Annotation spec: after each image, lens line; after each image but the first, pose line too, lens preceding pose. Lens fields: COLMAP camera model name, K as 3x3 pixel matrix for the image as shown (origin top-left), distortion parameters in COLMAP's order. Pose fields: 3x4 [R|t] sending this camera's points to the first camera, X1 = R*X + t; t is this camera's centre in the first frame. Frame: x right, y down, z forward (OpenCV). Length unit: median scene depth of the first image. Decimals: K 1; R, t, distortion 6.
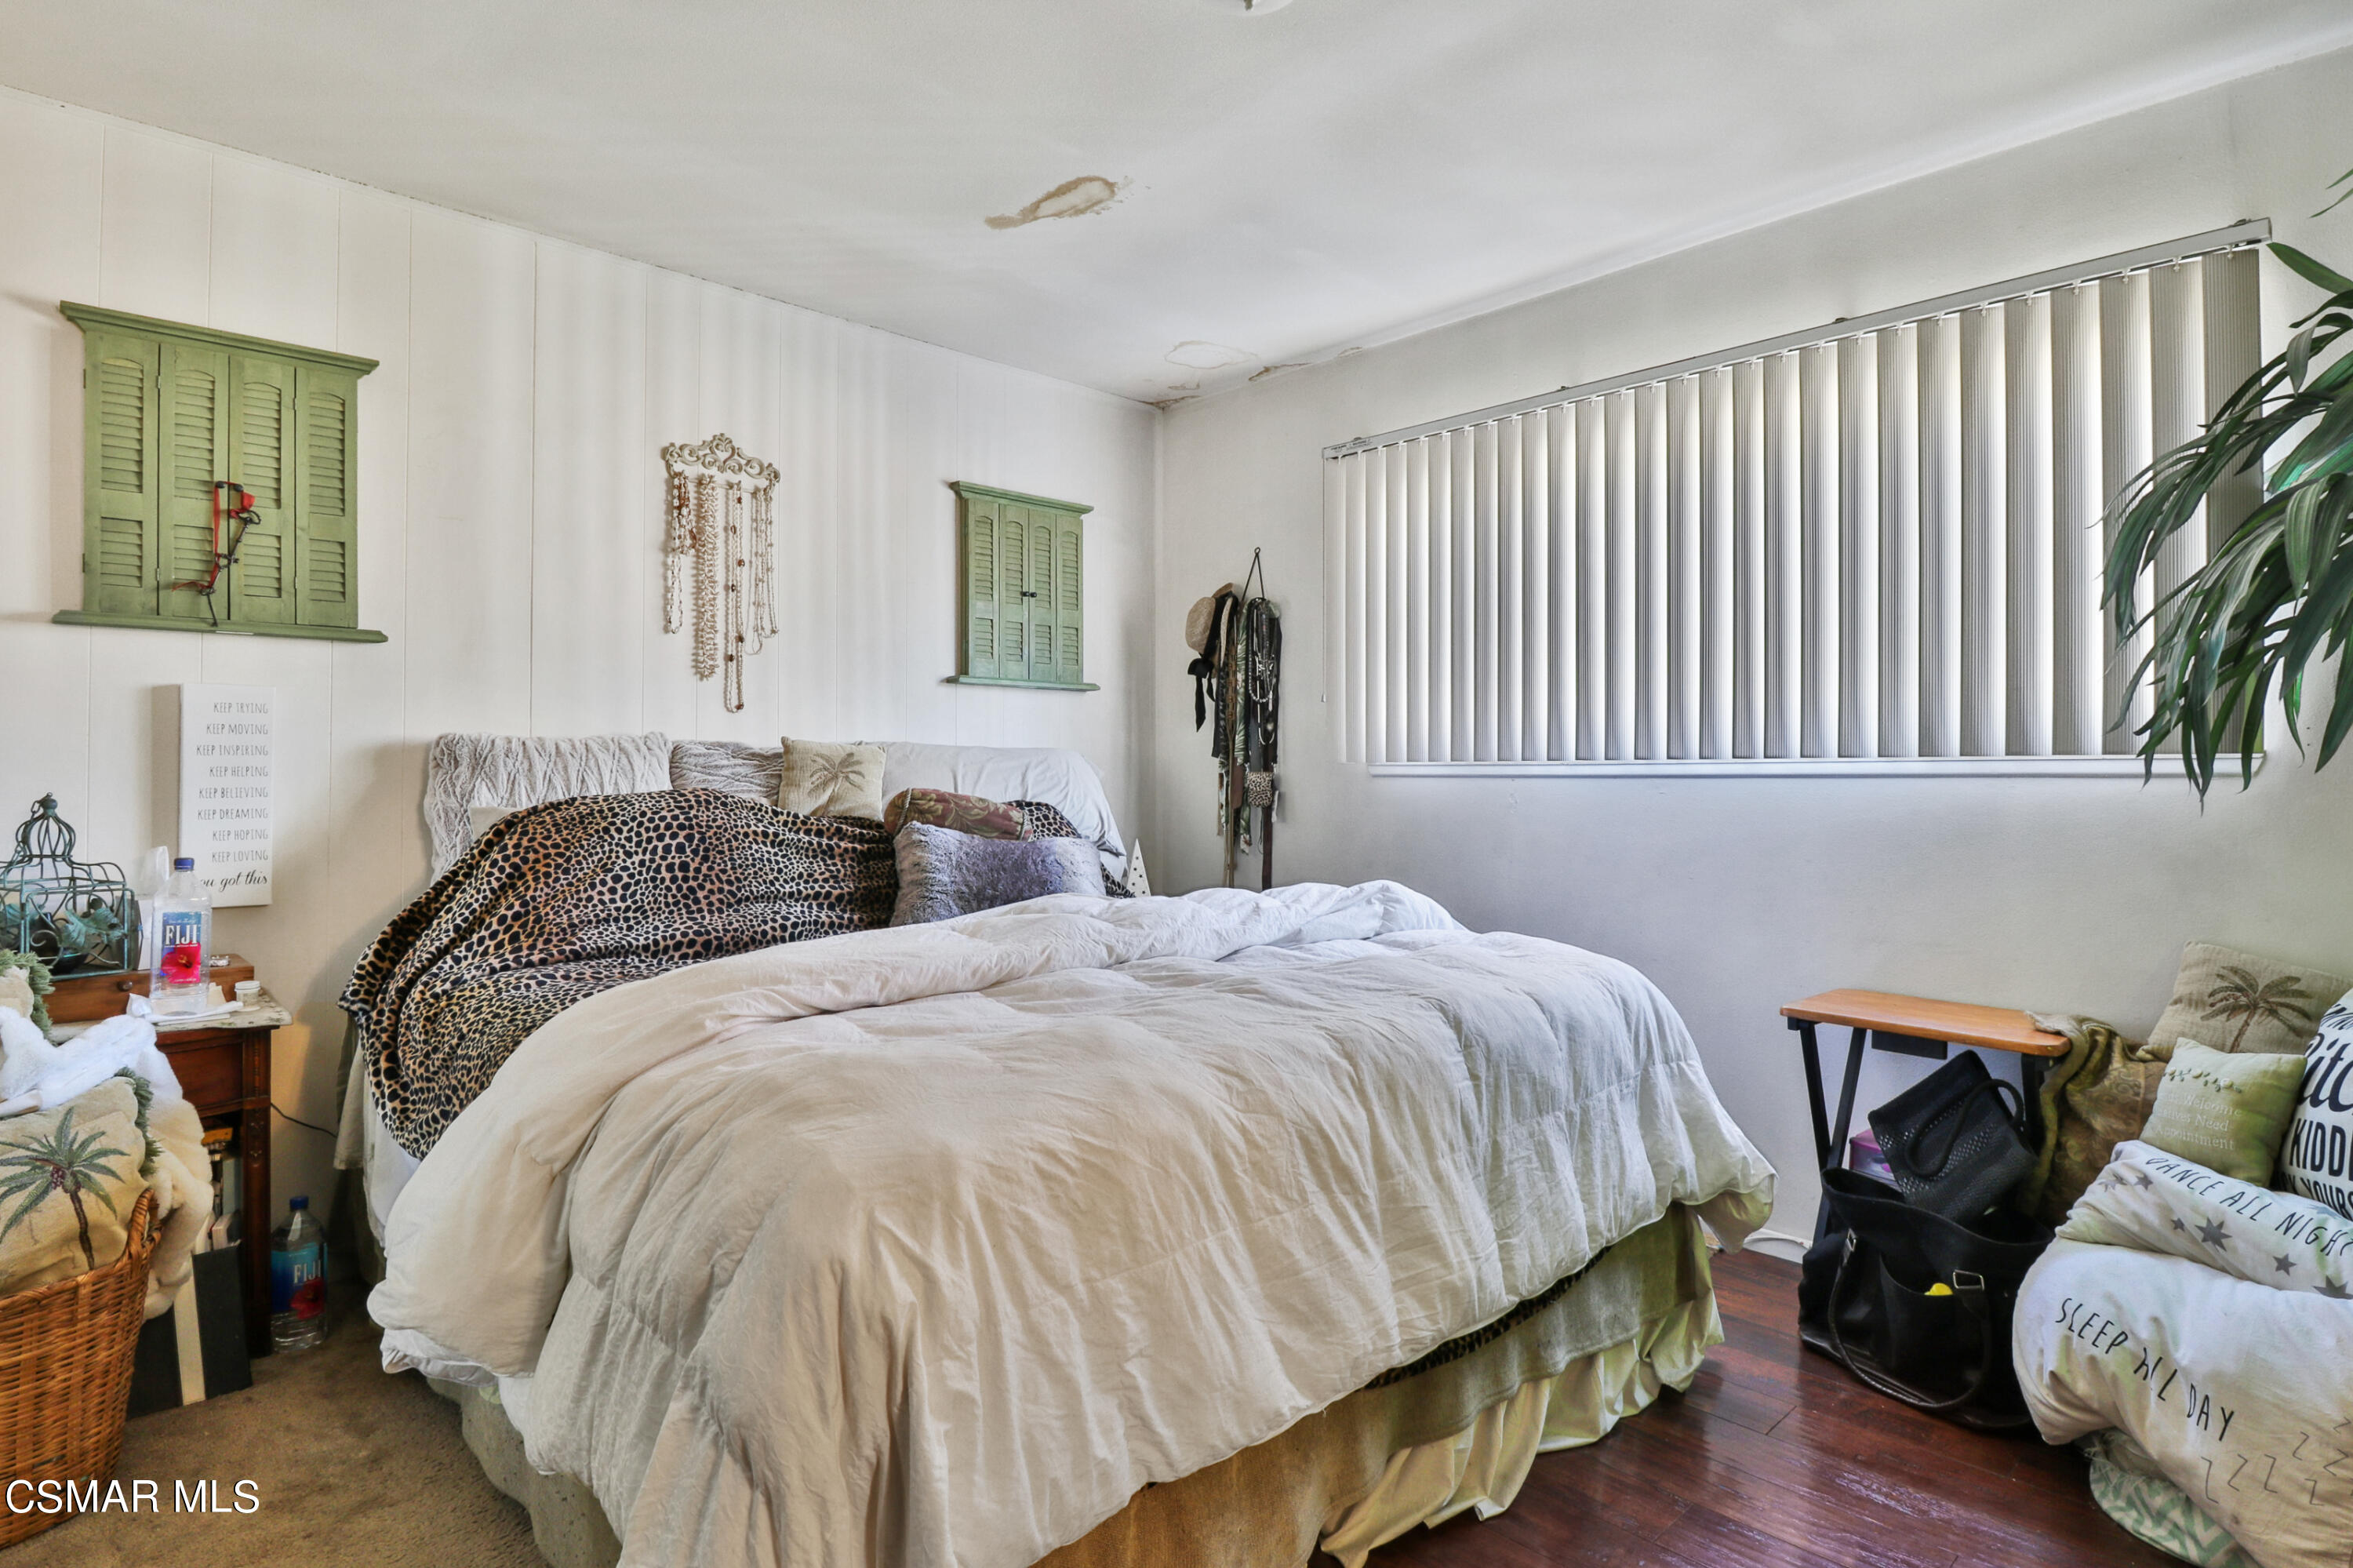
lens RADIAL K [[1216.1, 0, 1187.1], [0, 1216.1, 755.9], [0, 0, 1]] dist [0.001010, -0.012972]
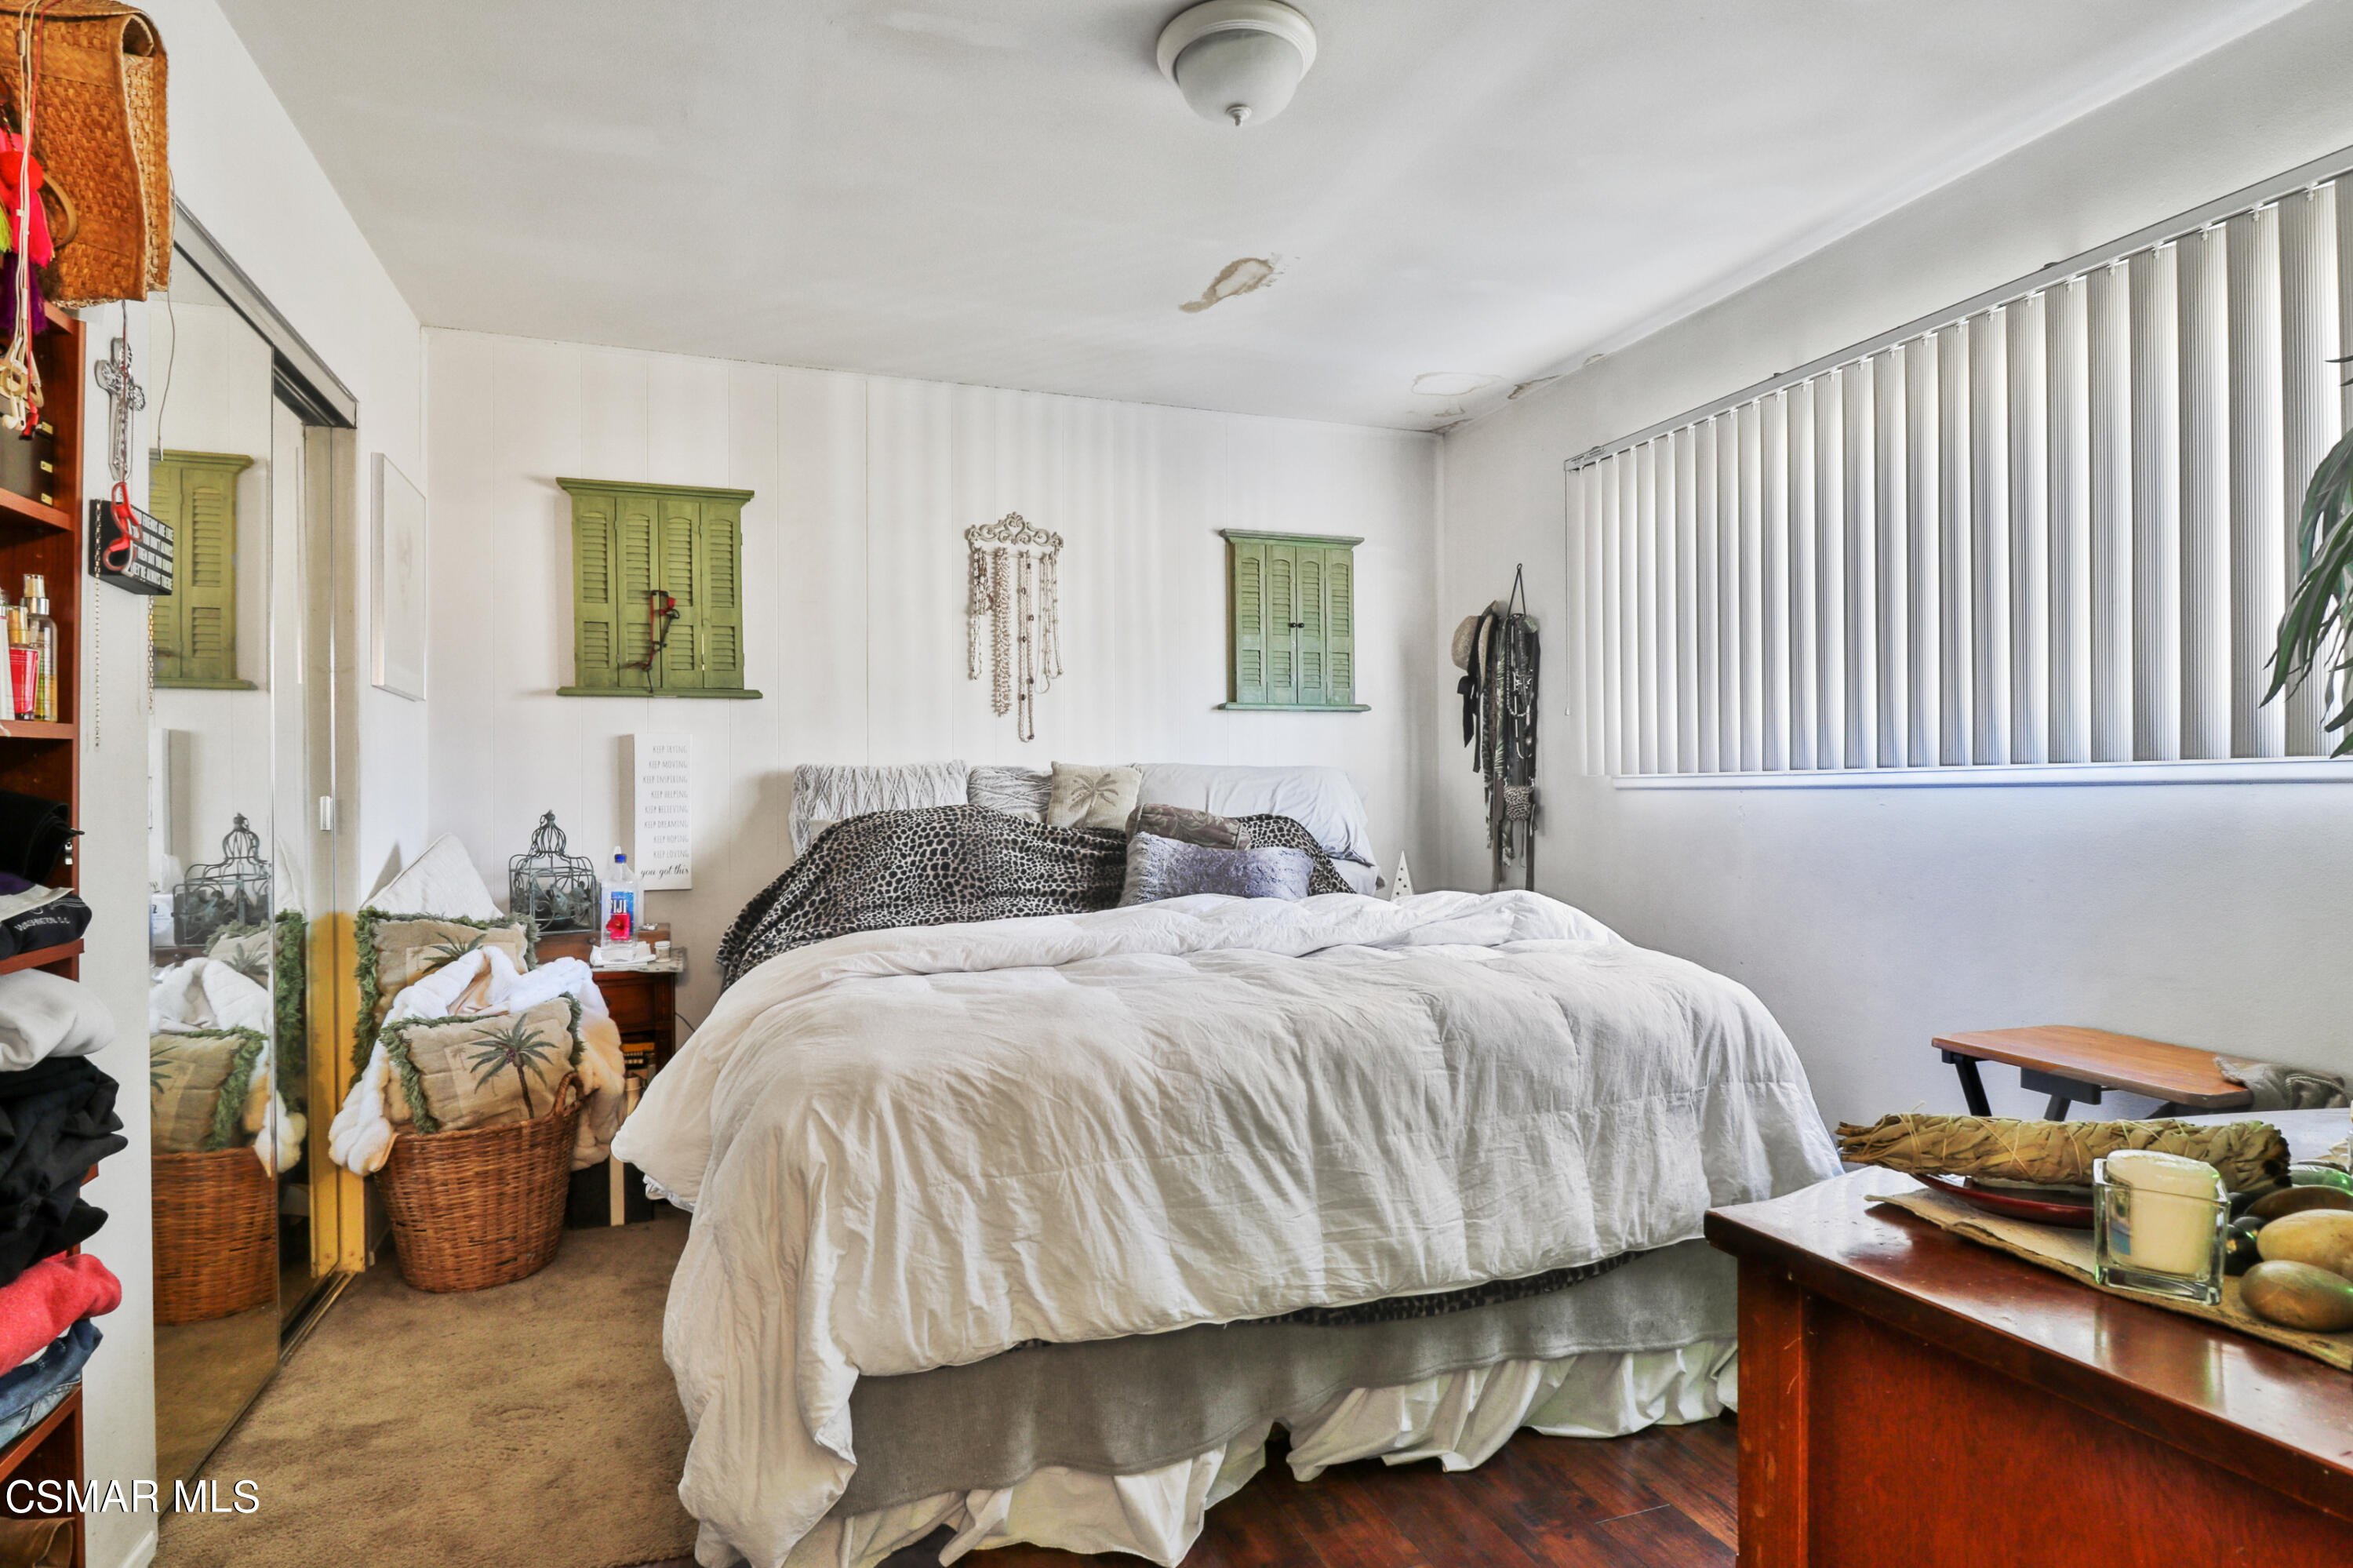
lens RADIAL K [[1203.5, 0, 1171.3], [0, 1203.5, 784.4], [0, 0, 1]] dist [0.000413, -0.014734]
pose [[0.916949, -0.011819, -0.398829, 0.328739], [0.015788, 0.999853, 0.006670, 0.001095], [0.398692, -0.012413, 0.917001, -0.058025]]
